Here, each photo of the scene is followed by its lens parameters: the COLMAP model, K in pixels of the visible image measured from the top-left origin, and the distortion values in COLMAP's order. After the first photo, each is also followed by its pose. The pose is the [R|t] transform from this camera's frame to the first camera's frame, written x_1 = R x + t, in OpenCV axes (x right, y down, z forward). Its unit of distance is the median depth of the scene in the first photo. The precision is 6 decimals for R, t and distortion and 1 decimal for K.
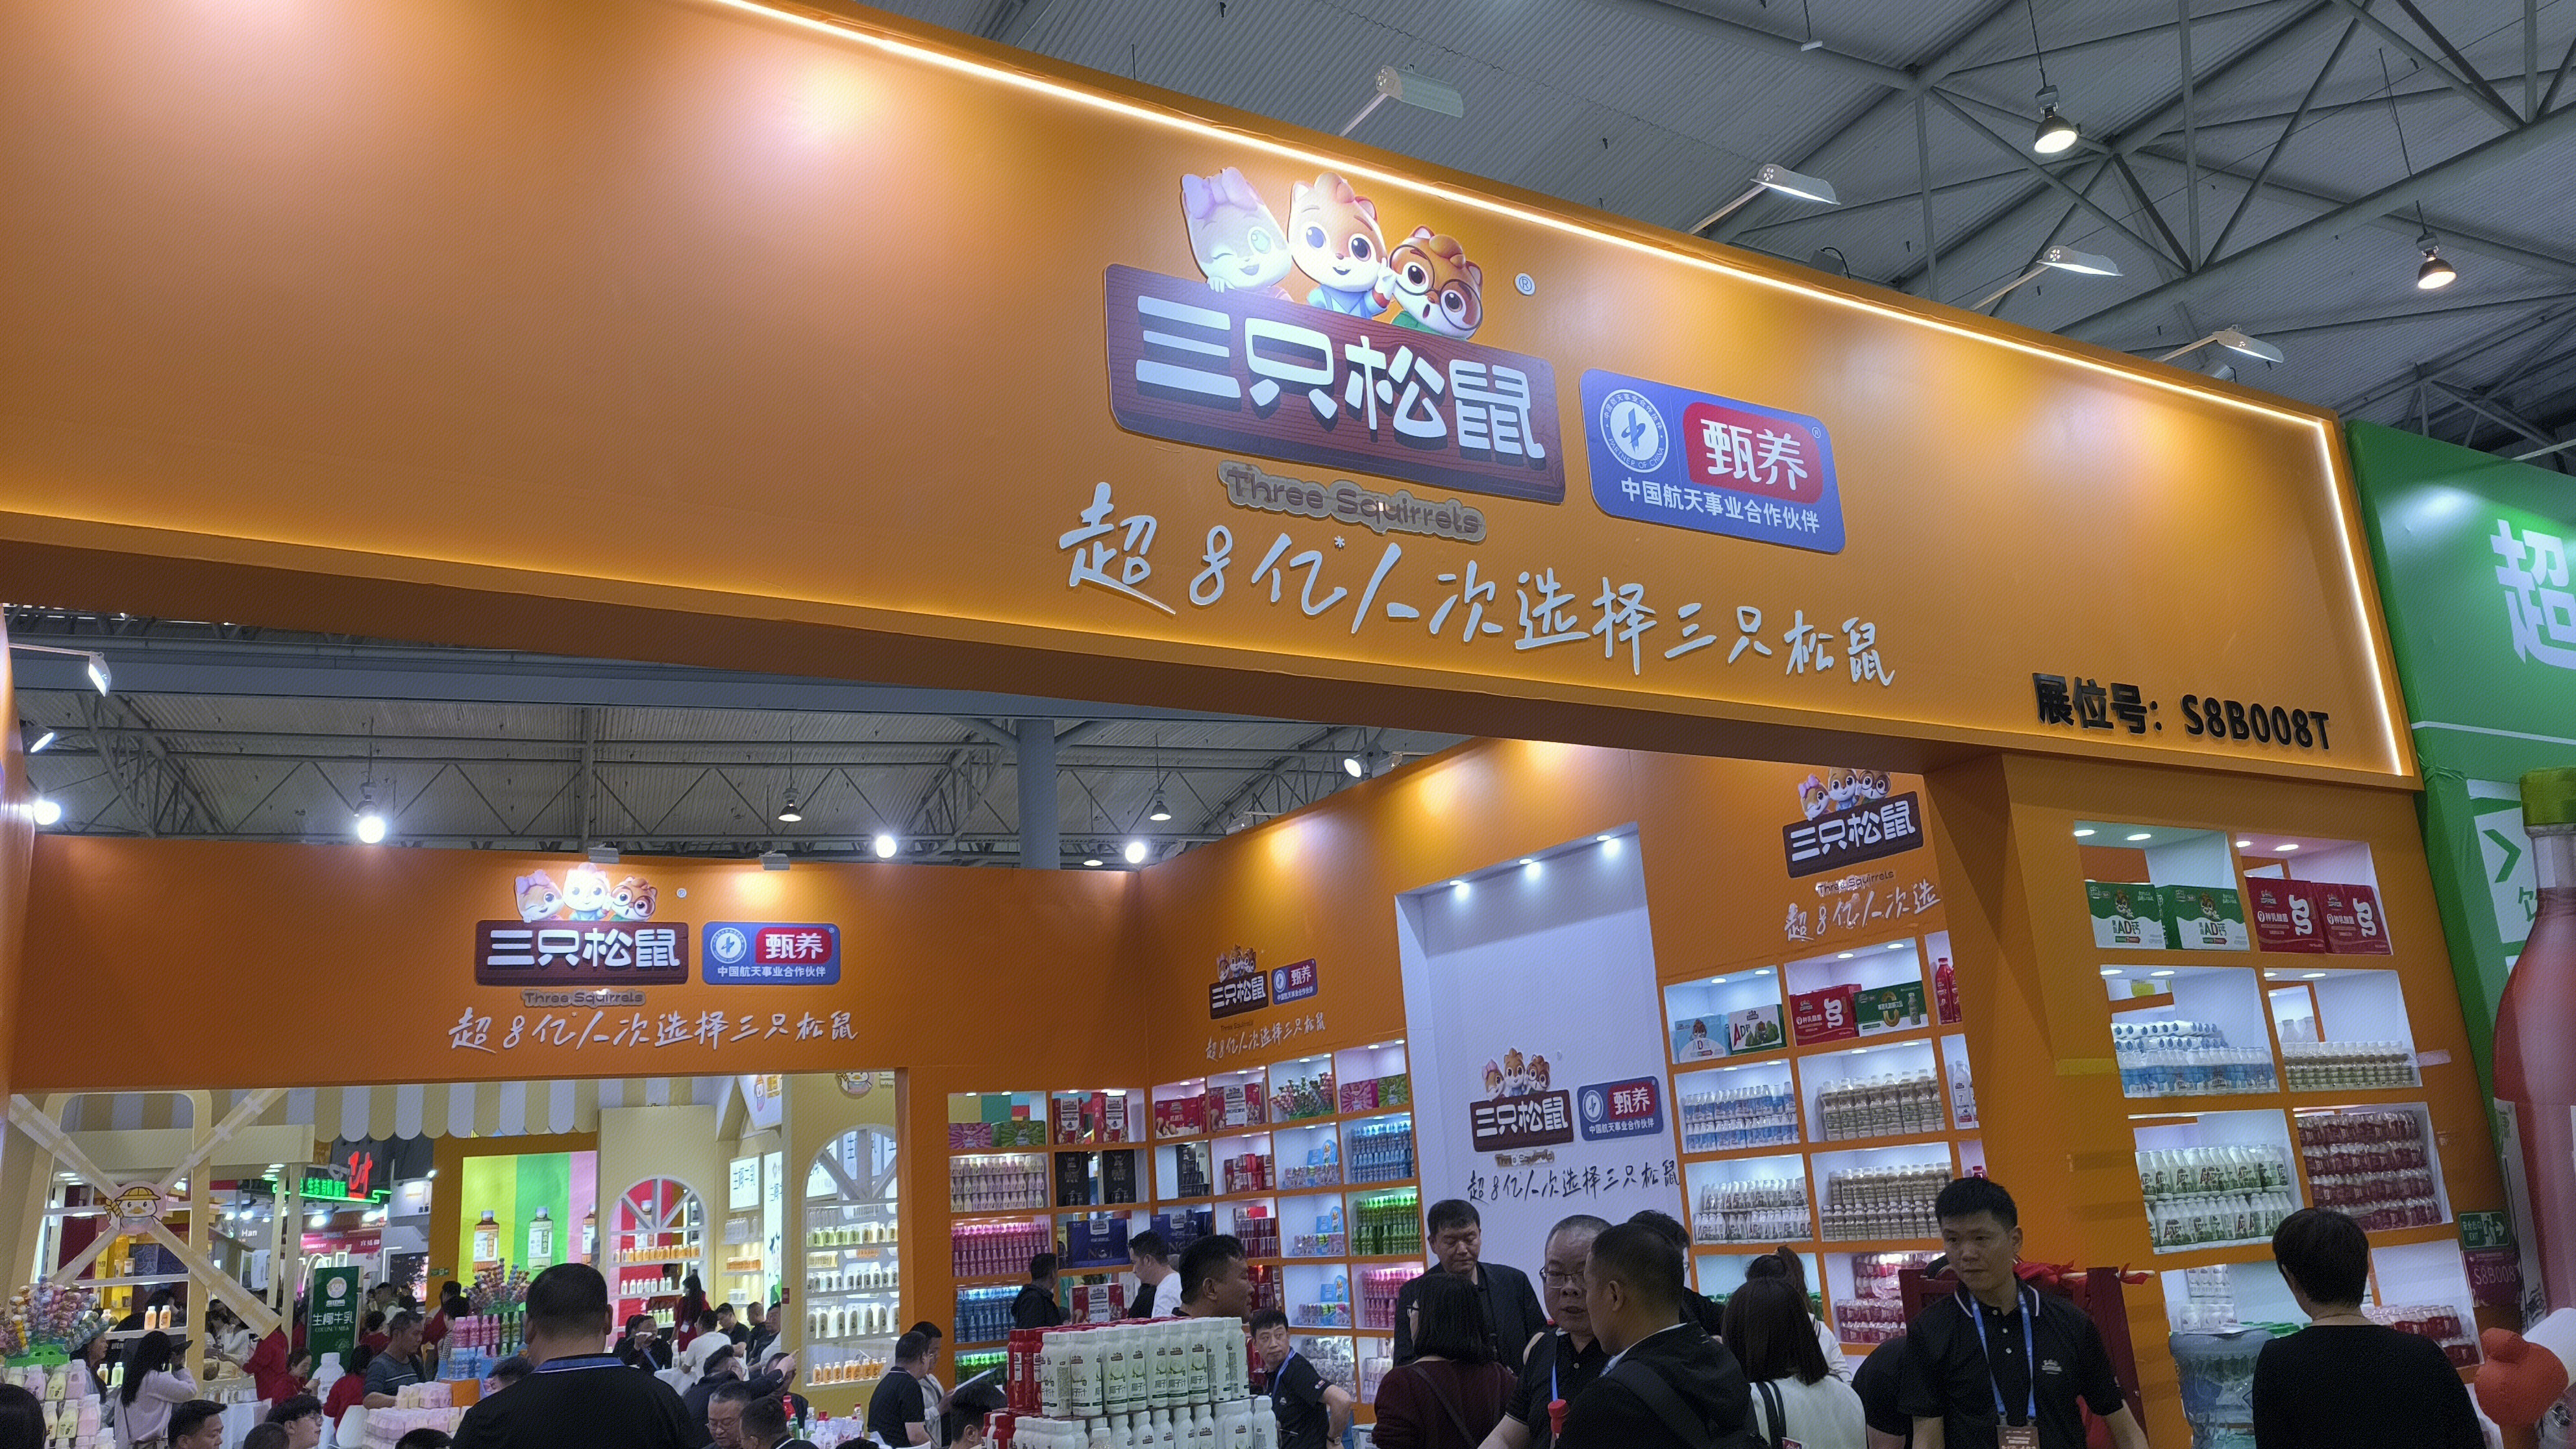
lens RADIAL K [[1821.4, 0, 1288.0], [0, 1821.4, 724.5], [0, 0, 1]] dist [0.052537, -0.050131]
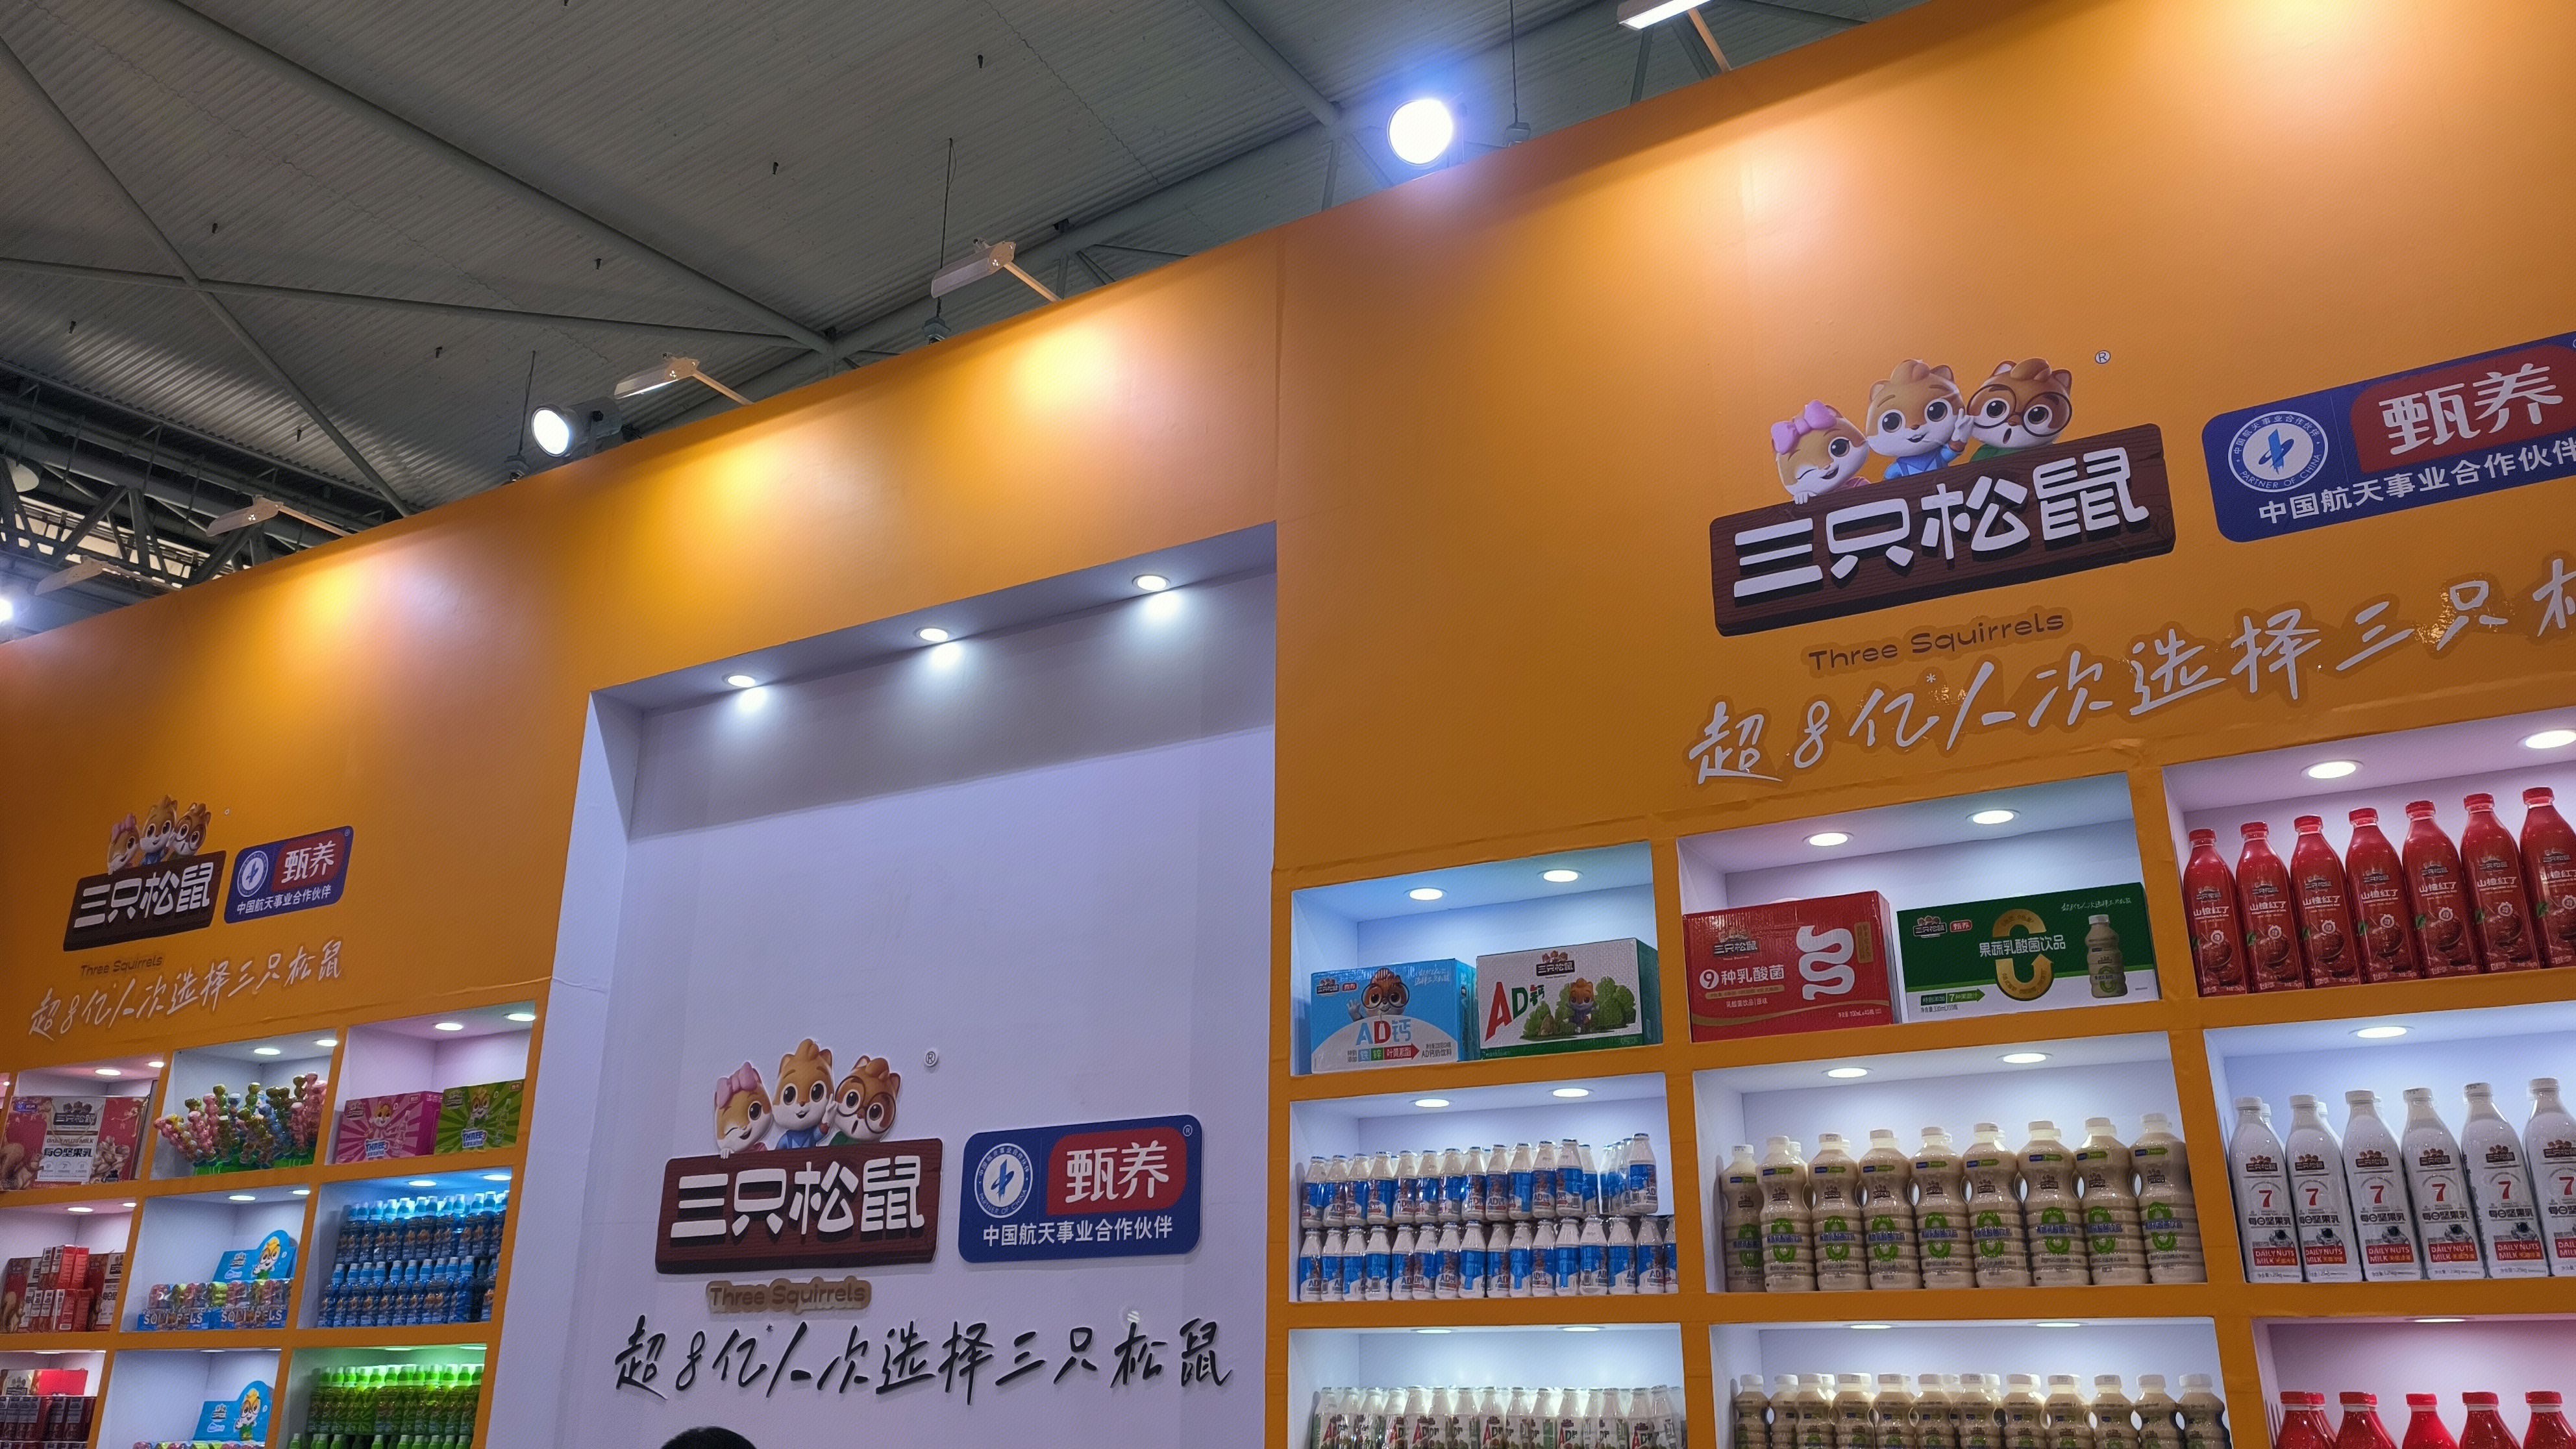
lens RADIAL K [[1821.4, 0, 1288.0], [0, 1821.4, 724.5], [0, 0, 1]] dist [0.052537, -0.050131]
pose [[0.869816, 0.228143, 0.437460, 0.012943], [-0.183909, 0.972690, -0.141604, 0.144975], [-0.457819, 0.042716, 0.888019, 0.553208]]
